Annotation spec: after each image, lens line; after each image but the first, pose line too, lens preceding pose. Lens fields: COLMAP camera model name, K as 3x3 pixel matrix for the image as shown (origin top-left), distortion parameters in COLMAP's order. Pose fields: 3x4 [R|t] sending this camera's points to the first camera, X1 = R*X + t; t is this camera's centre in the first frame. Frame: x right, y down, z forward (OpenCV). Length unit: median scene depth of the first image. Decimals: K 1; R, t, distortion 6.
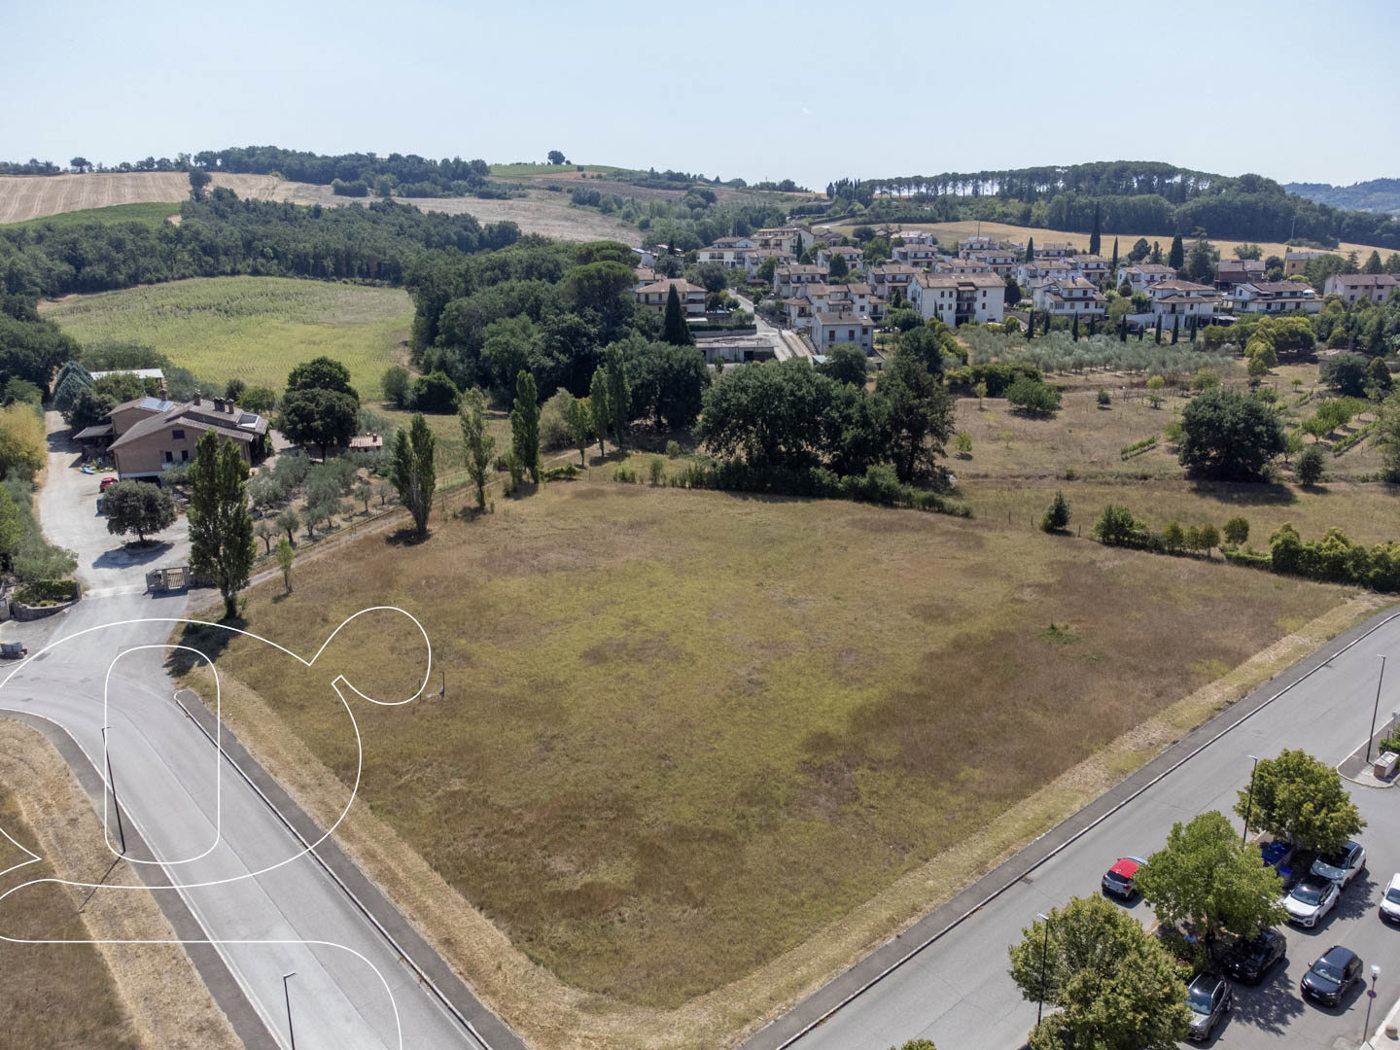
lens RADIAL K [[1049.9, 0, 697.3], [0, 1049.9, 534.2], [0, 0, 1]] dist [0.032082, -0.022997]
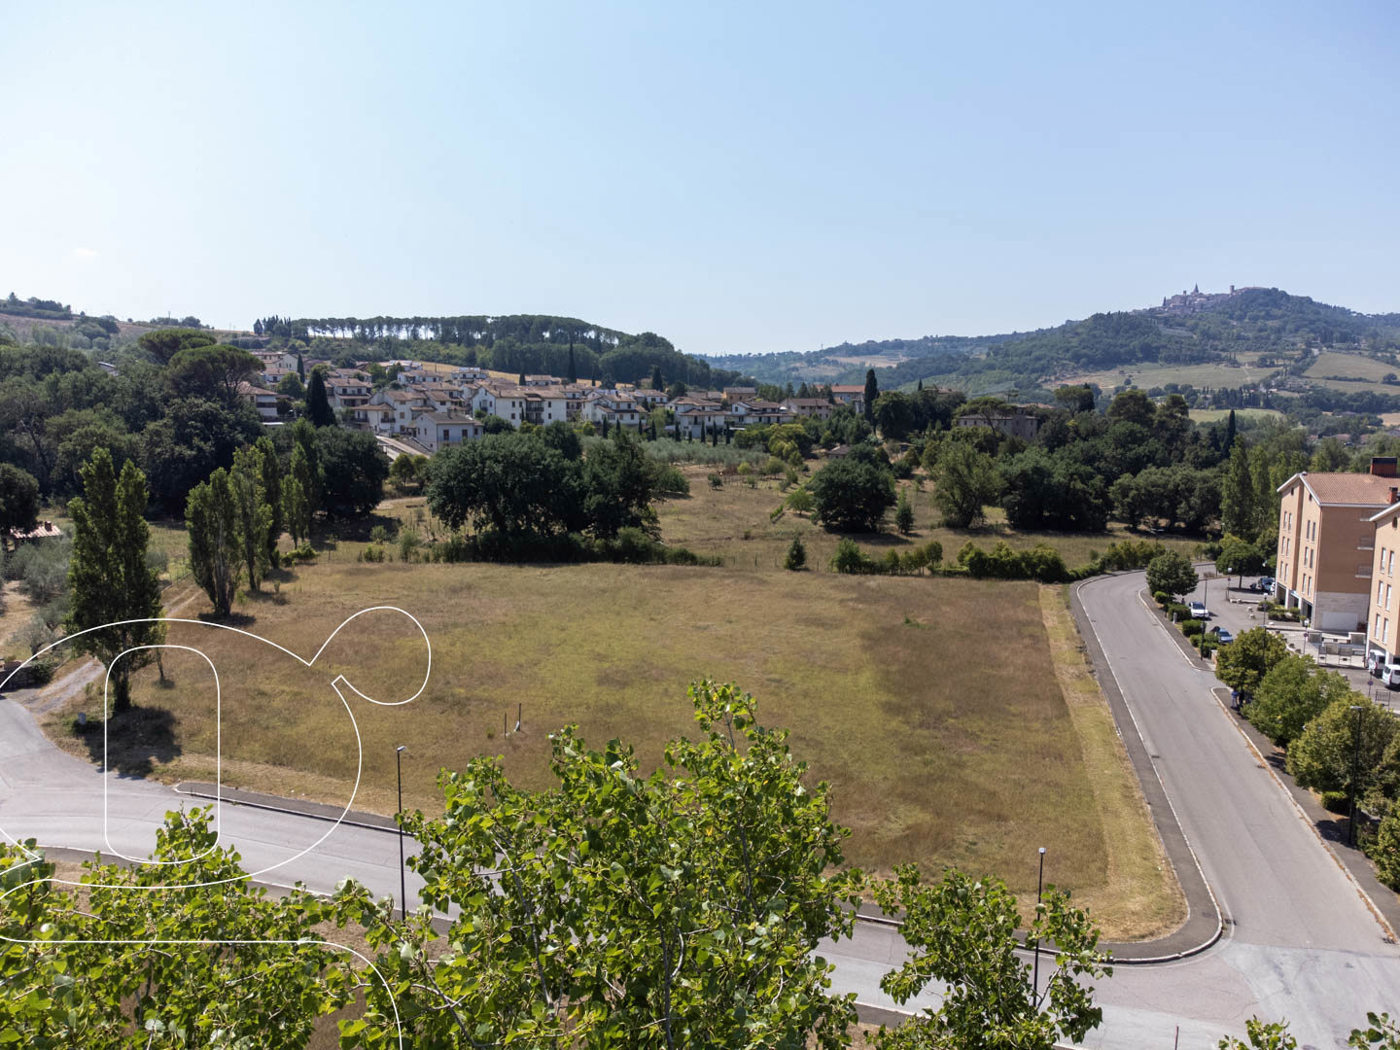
lens RADIAL K [[1049.9, 0, 698.6], [0, 1049.9, 524.9], [0, 0, 1]] dist [0.032082, -0.022997]
pose [[0.834495, -0.047735, 0.548943, -0.189022], [0.131777, 0.984621, -0.114703, 0.033652], [-0.535026, 0.168057, 0.827952, 0.057780]]
